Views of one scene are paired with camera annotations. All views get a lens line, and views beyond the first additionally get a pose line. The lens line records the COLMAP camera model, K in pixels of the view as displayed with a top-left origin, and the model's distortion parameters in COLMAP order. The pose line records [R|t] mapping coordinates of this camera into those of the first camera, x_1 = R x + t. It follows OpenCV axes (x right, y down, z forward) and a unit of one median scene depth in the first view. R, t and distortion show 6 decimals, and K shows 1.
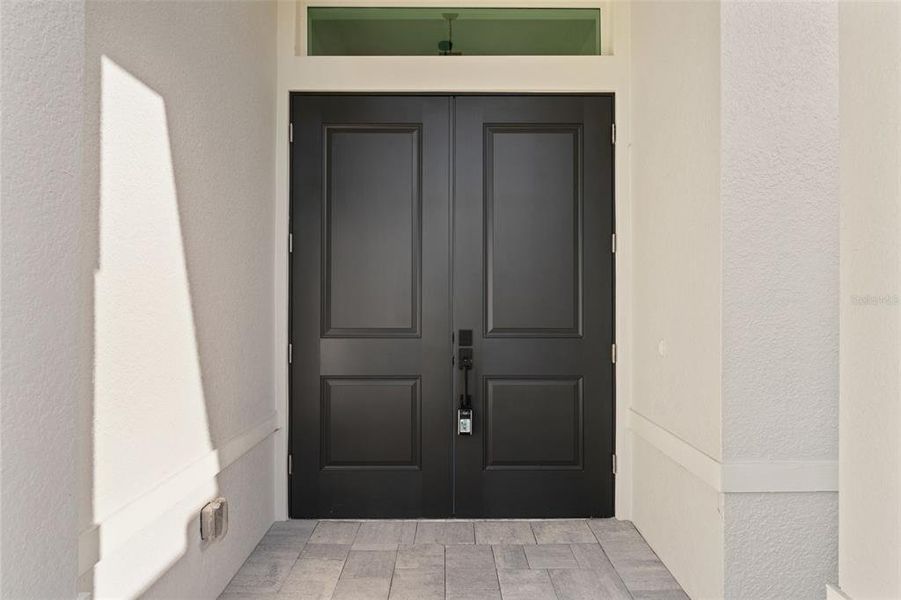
lens RADIAL K [[554.9, 0, 450.5], [0, 554.9, 300.0], [0, 0, 1]] dist [0.000121, -0.000154]
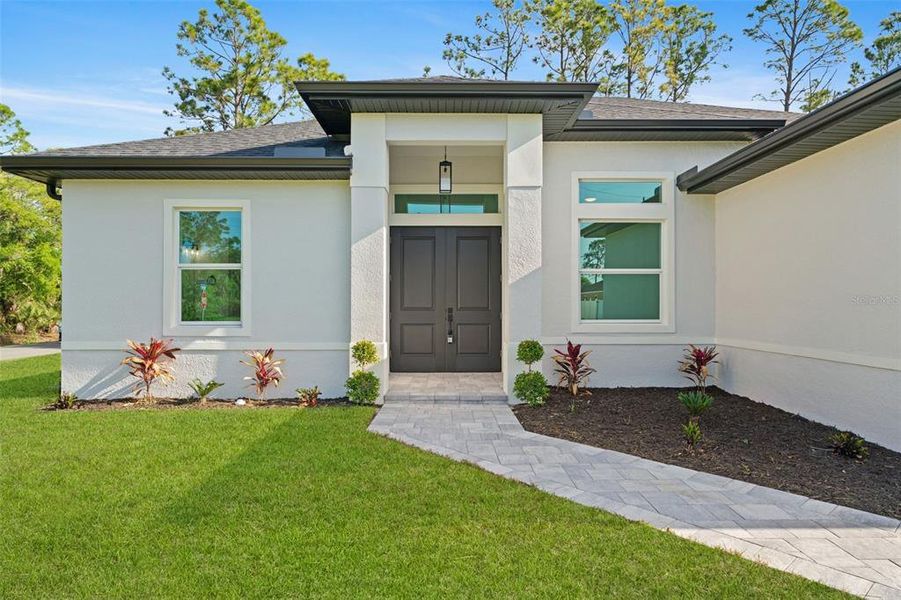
lens RADIAL K [[554.9, 0, 450.5], [0, 554.9, 300.0], [0, 0, 1]] dist [0.000121, -0.000154]
pose [[0.999993, -0.000311, 0.003856, 0.017211], [0.000337, 0.999978, -0.006640, 0.032479], [-0.003854, 0.006642, 0.999971, -1.901199]]
